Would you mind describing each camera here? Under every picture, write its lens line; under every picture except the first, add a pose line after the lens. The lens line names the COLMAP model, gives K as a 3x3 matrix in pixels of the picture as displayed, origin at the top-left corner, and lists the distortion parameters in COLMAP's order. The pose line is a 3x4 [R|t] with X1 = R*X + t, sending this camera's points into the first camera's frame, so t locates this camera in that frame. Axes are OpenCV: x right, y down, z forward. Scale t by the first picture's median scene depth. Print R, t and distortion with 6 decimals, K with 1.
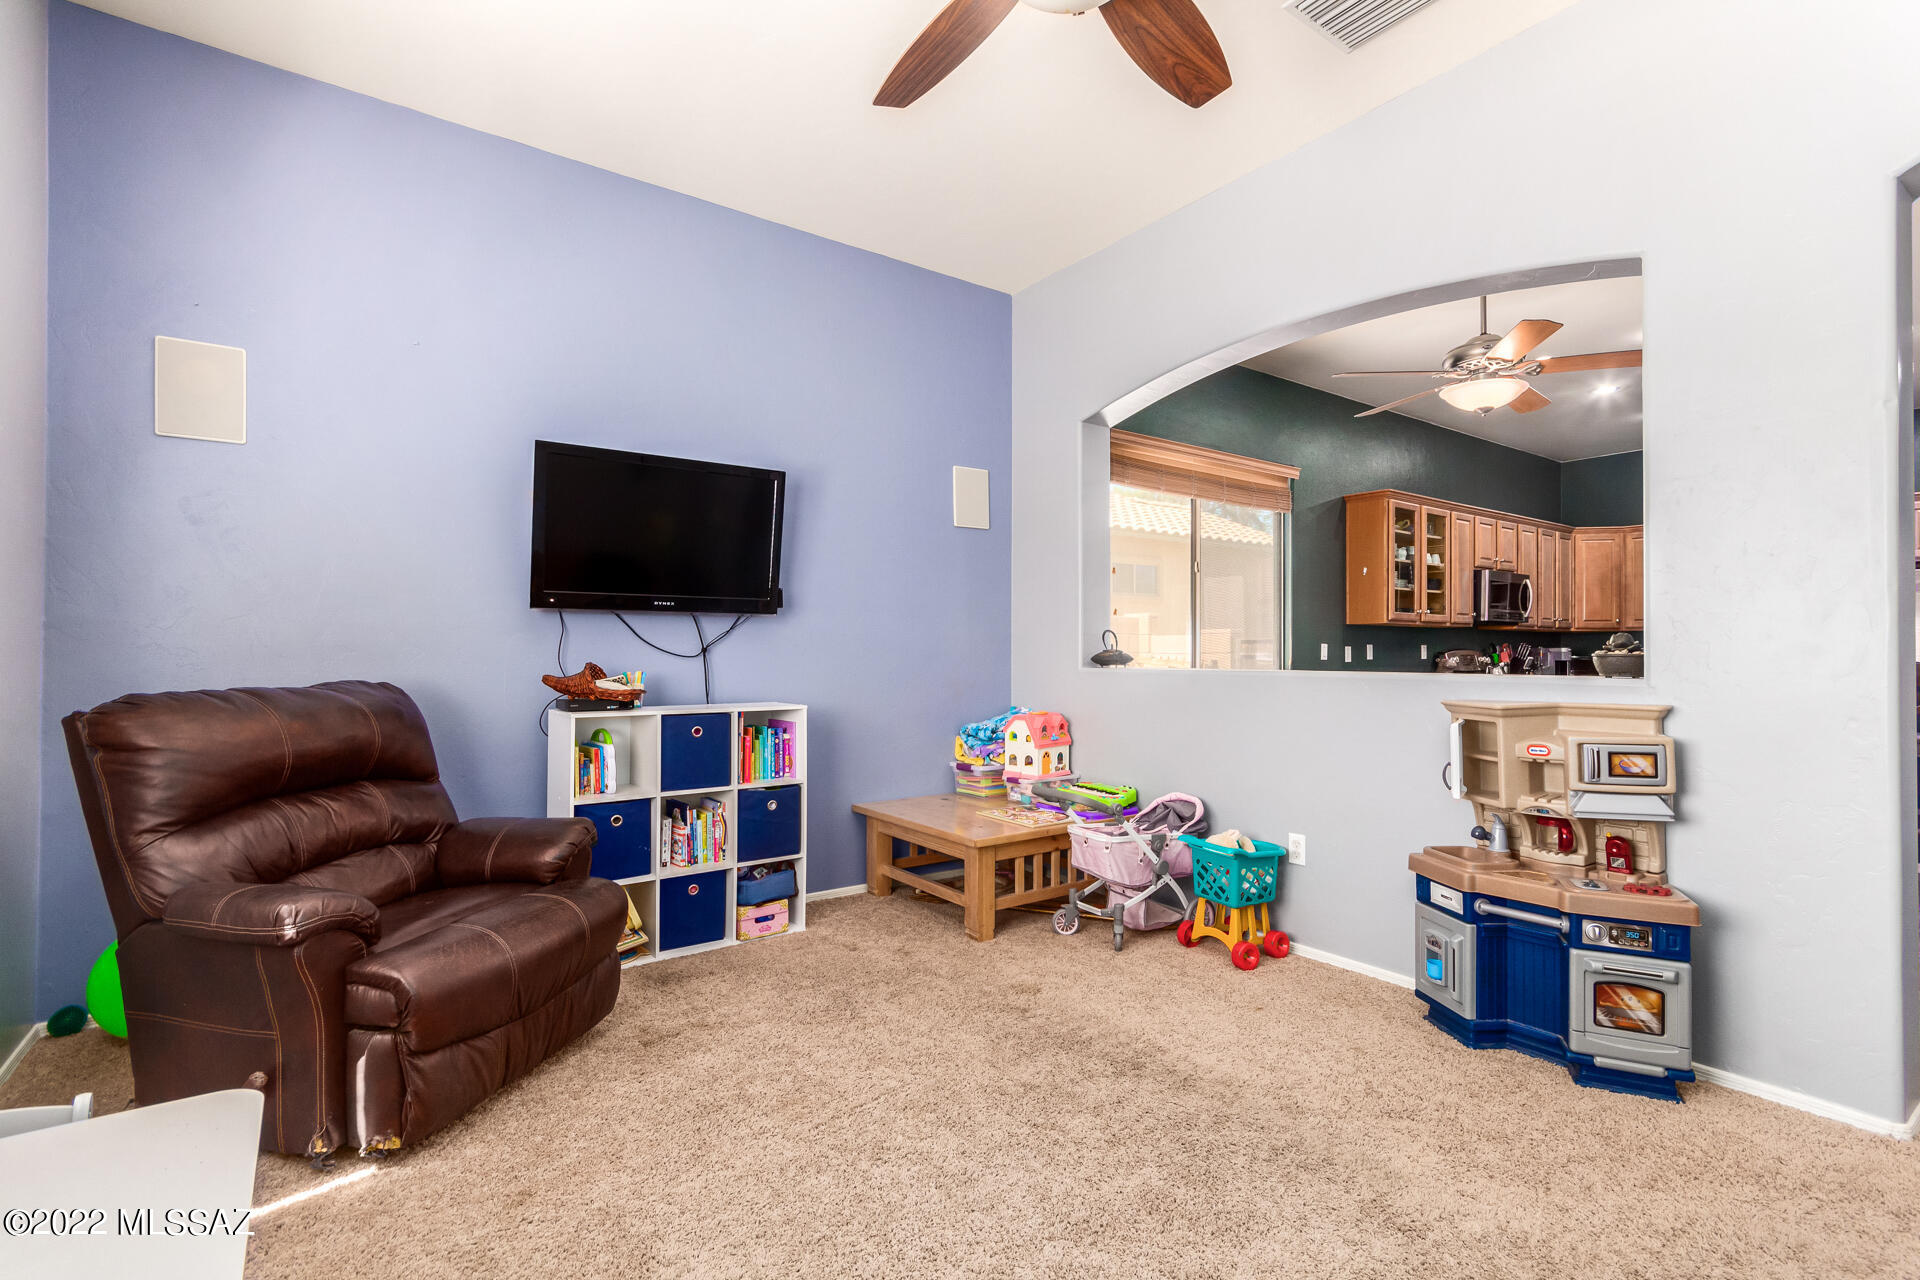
lens RADIAL K [[905.0, 0, 957.0], [0, 905.0, 635.2], [0, 0, 1]] dist [0.001656, 0.000478]
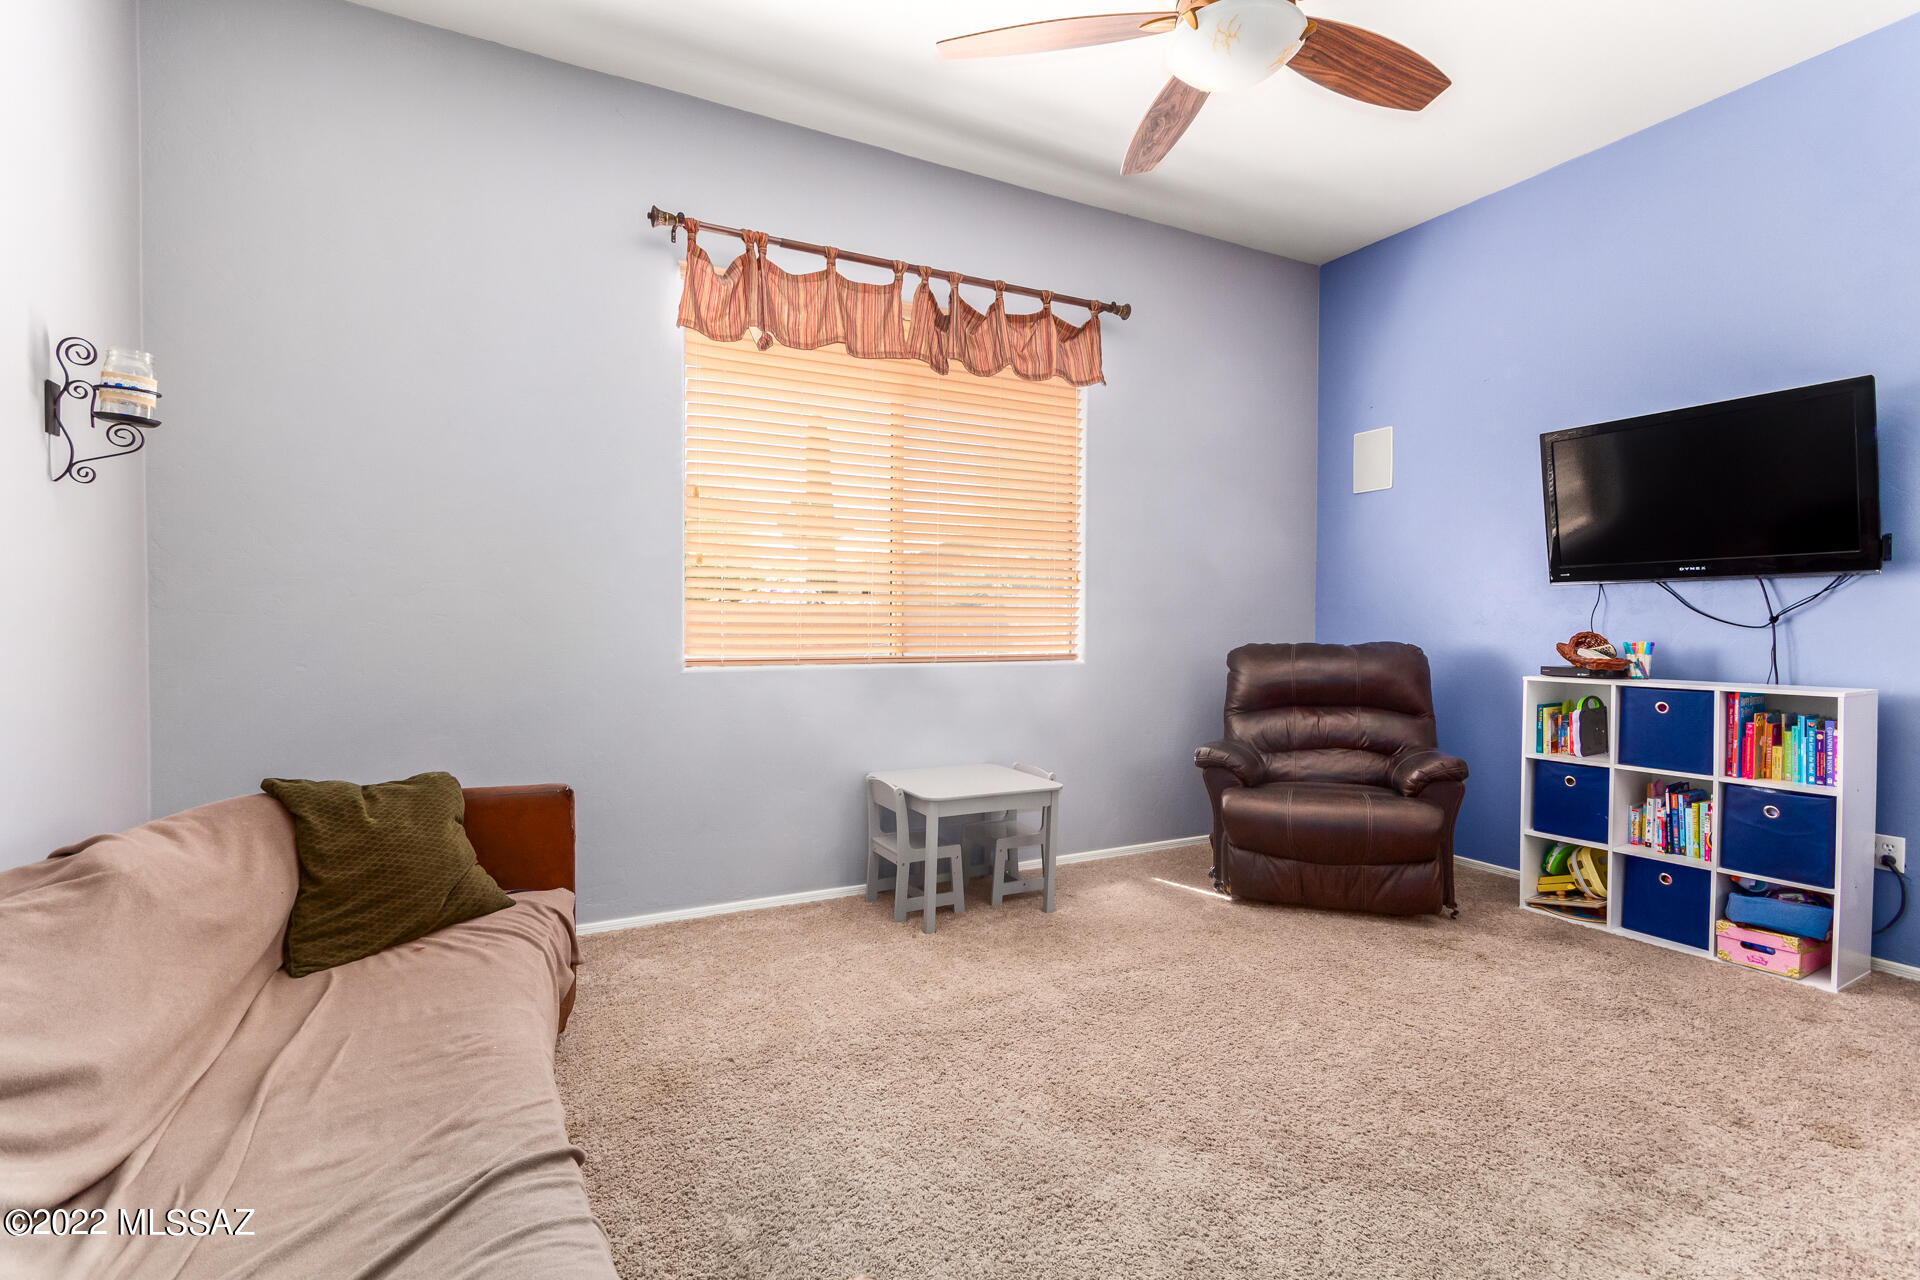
lens RADIAL K [[905.0, 0, 957.0], [0, 905.0, 635.2], [0, 0, 1]] dist [0.001656, 0.000478]
pose [[-0.152383, 0.005296, -0.988307, 0.660778], [0.013999, 0.999897, 0.003200, 0.017851], [0.988222, -0.013348, -0.152441, 0.391097]]
